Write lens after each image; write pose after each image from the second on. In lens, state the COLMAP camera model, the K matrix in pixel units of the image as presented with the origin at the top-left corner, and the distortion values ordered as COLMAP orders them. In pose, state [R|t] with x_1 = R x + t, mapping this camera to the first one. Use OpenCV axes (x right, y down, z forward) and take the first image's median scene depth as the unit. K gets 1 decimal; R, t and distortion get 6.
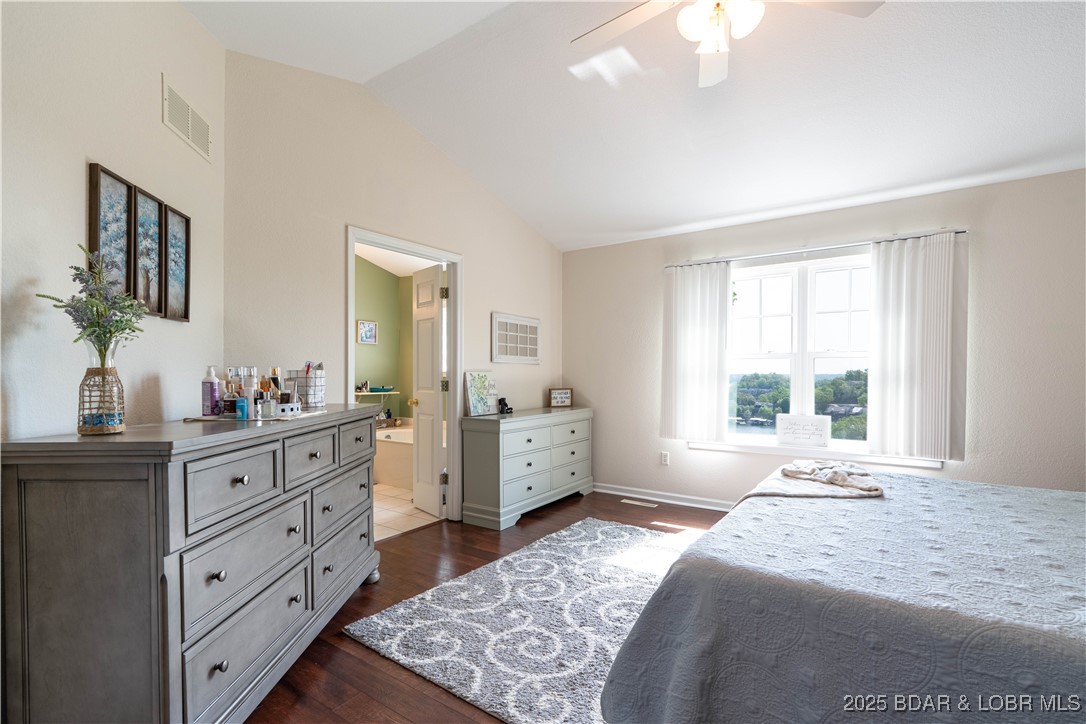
lens RADIAL K [[479.1, 0, 556.6], [0, 479.1, 376.8], [0, 0, 1]] dist [-0.007921, 0.000534]
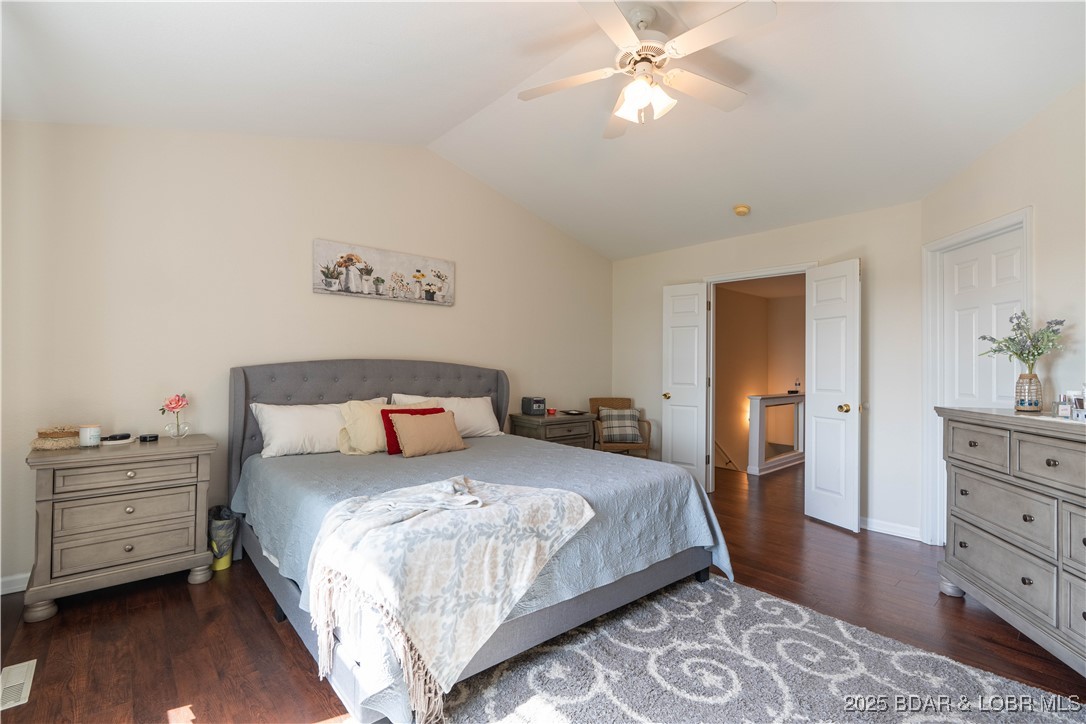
lens RADIAL K [[479.1, 0, 556.6], [0, 479.1, 376.8], [0, 0, 1]] dist [-0.007921, 0.000534]
pose [[-0.973956, -0.013514, 0.226335, 0.148823], [-0.008952, 0.999736, 0.021169, -0.012854], [-0.226561, 0.018592, -0.973819, 1.264018]]
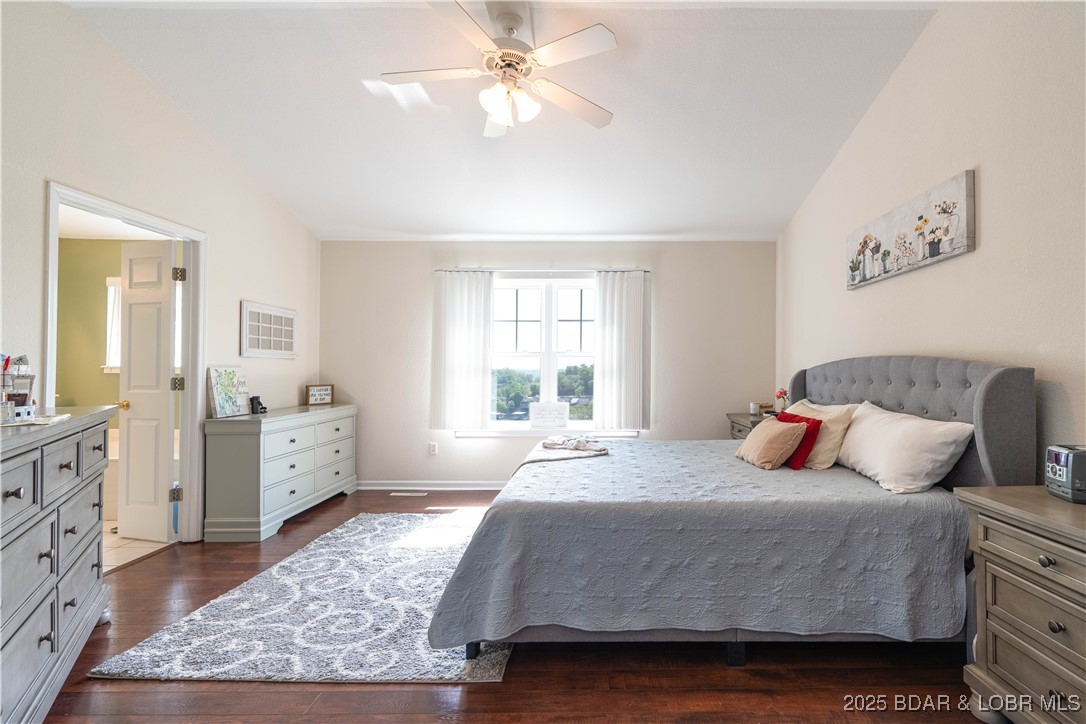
lens RADIAL K [[491.8, 0, 584.4], [0, 491.8, 363.2], [0, 0, 1]] dist [-0.000237, 0.000217]
pose [[0.835964, 0.006406, 0.548748, -0.127615], [0.003495, 0.999849, -0.016997, -0.000276], [-0.548774, 0.016127, 0.835815, -0.137967]]
